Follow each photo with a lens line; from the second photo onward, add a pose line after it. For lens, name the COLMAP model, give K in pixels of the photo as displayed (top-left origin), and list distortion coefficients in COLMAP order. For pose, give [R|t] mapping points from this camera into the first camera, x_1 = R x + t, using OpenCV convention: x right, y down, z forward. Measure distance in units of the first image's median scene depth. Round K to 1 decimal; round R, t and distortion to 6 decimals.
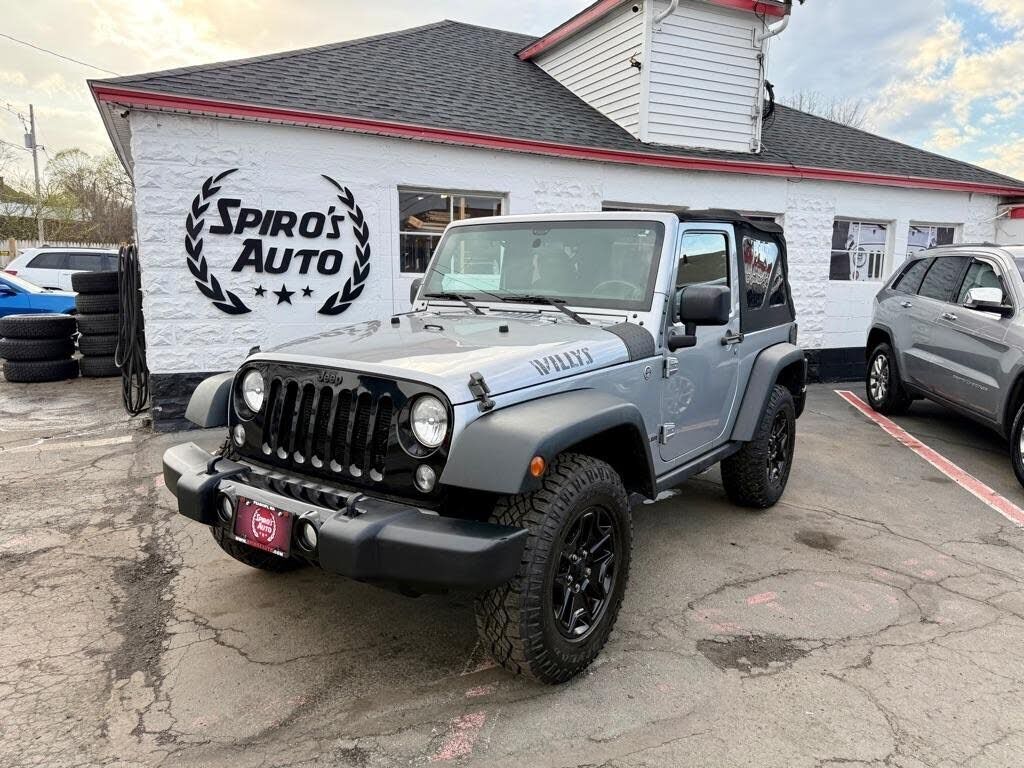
lens RADIAL K [[731.7, 0, 512.1], [0, 731.7, 379.3], [0, 0, 1]] dist [0.000779, -0.016145]
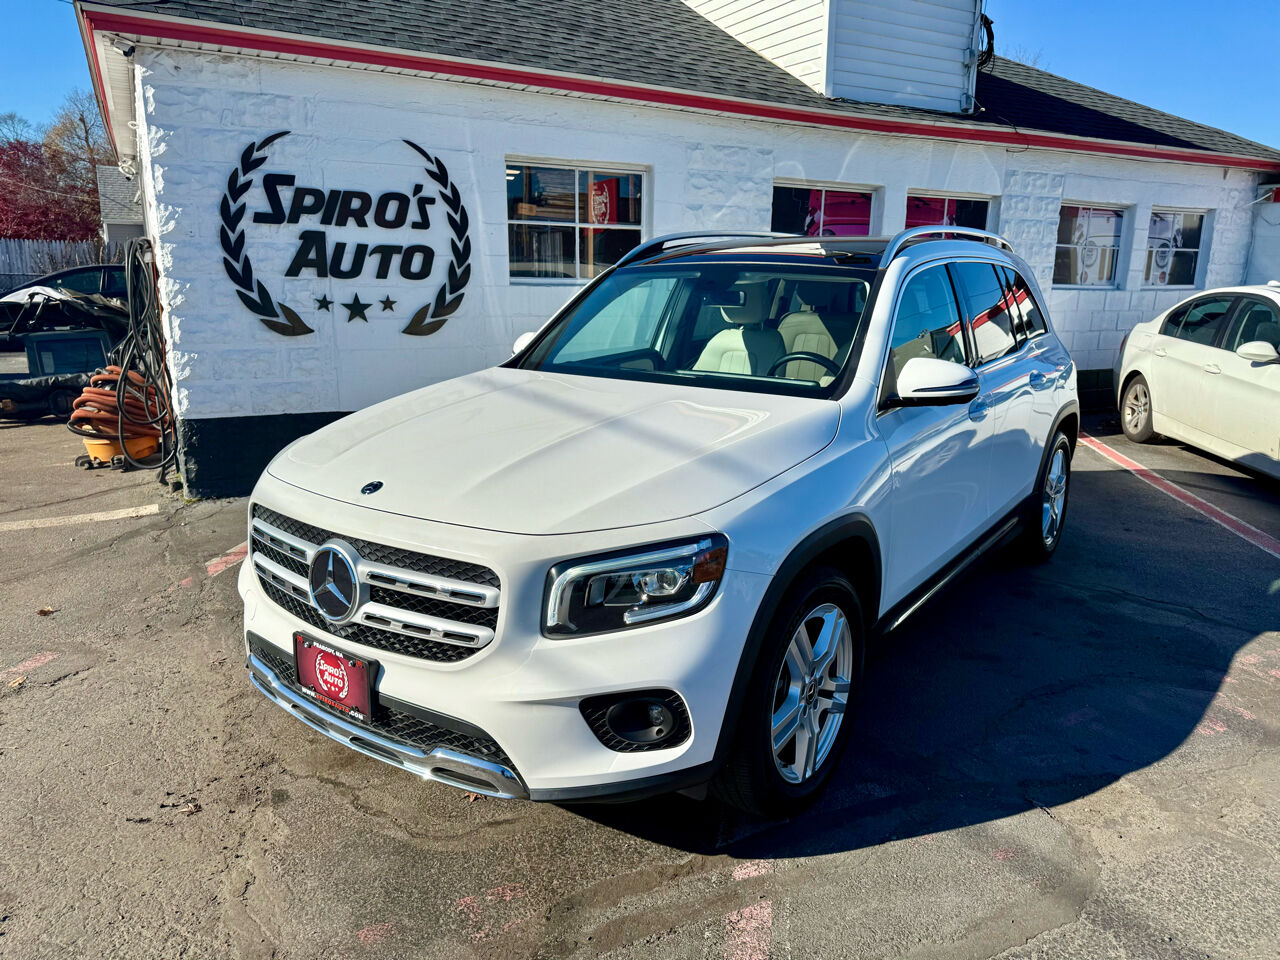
lens RADIAL K [[914.6, 0, 629.6], [0, 914.6, 479.7], [0, 0, 1]] dist [0.000779, -0.016145]
pose [[0.998850, -0.015411, 0.045394, -0.083240], [0.012024, 0.997188, 0.073971, -0.008090], [-0.046406, -0.073340, 0.996227, 0.062226]]
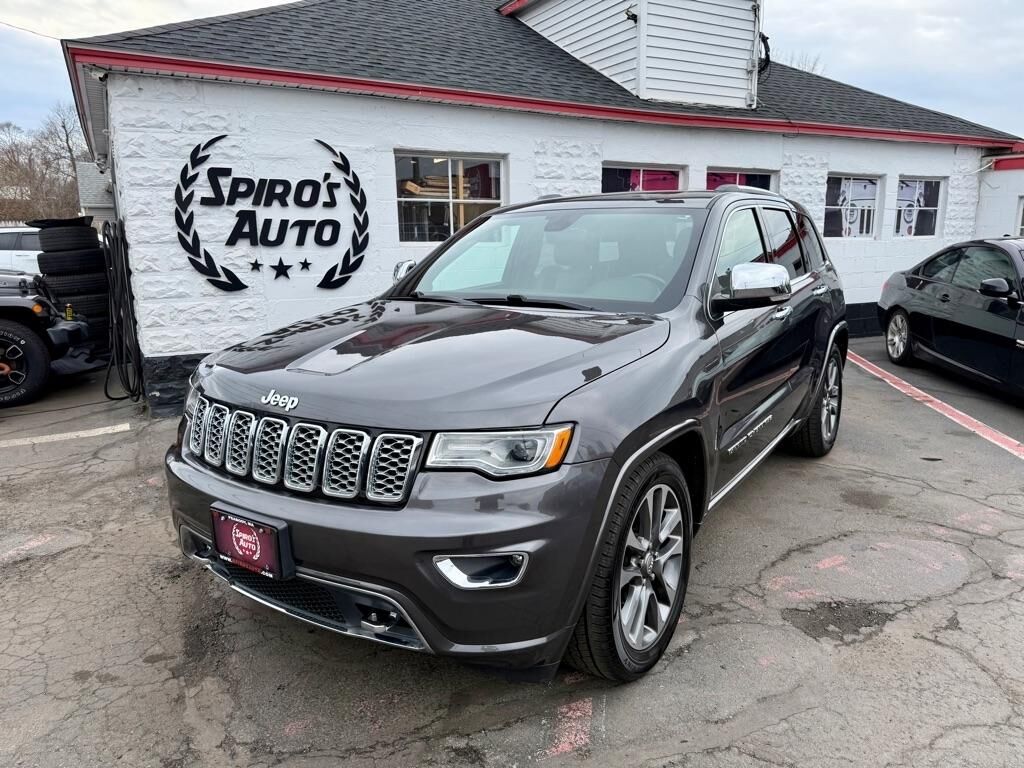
lens RADIAL K [[731.7, 0, 509.1], [0, 731.7, 384.9], [0, 0, 1]] dist [0.000779, -0.016145]
pose [[0.997959, -0.039362, 0.050291, -0.070639], [0.036769, 0.997997, 0.051488, -0.002875], [-0.052217, -0.049534, 0.997407, 0.029428]]
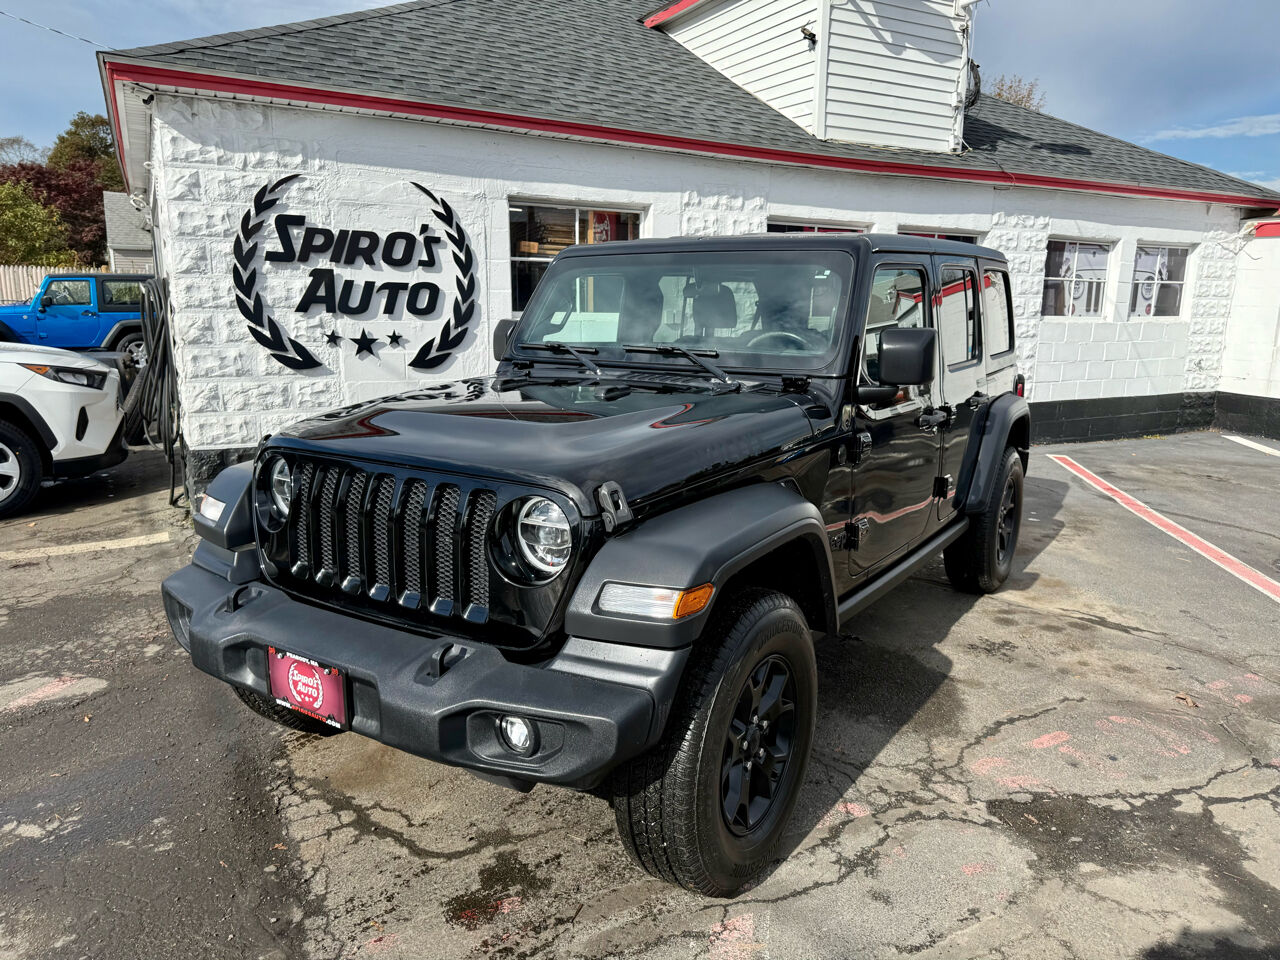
lens RADIAL K [[914.6, 0, 637.2], [0, 914.6, 480.4], [0, 0, 1]] dist [0.000779, -0.016145]
pose [[0.998587, -0.014108, 0.051225, -0.080230], [0.011473, 0.998614, 0.051374, -0.018467], [-0.051879, -0.050713, 0.997365, 0.032963]]
